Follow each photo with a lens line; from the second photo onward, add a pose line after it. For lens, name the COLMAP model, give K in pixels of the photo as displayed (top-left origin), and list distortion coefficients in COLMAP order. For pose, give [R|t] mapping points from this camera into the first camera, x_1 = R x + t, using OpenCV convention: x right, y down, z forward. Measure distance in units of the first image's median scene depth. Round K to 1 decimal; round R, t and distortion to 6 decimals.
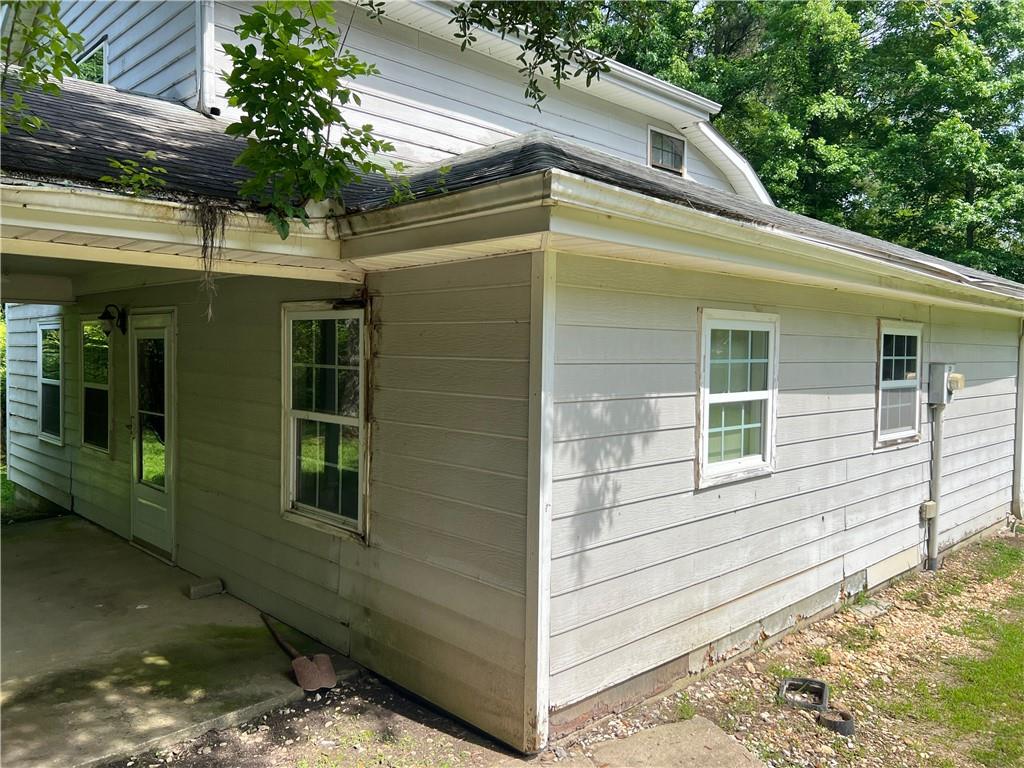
lens RADIAL K [[771.0, 0, 519.2], [0, 771.0, 380.5], [0, 0, 1]] dist [0.039739, -0.048674]
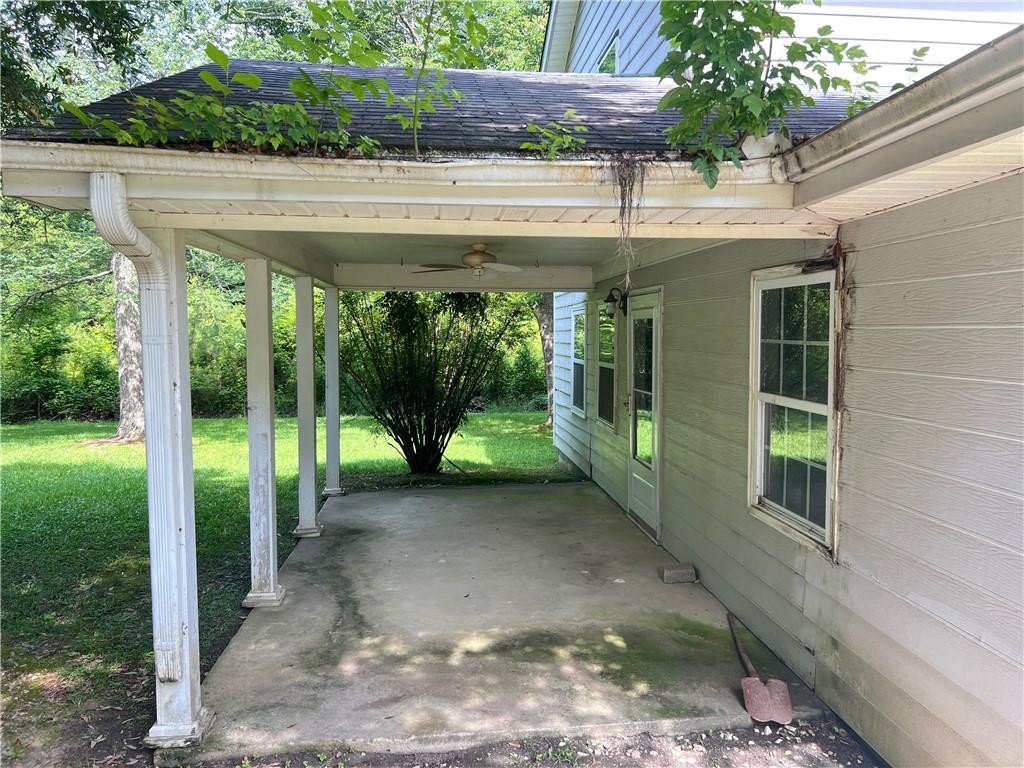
lens RADIAL K [[771.0, 0, 519.2], [0, 771.0, 380.5], [0, 0, 1]] dist [0.039739, -0.048674]
pose [[0.781298, 0.023839, -0.623703, 0.048129], [-0.010872, 0.999639, 0.024589, 0.006367], [0.624064, -0.012430, 0.781274, 0.163952]]
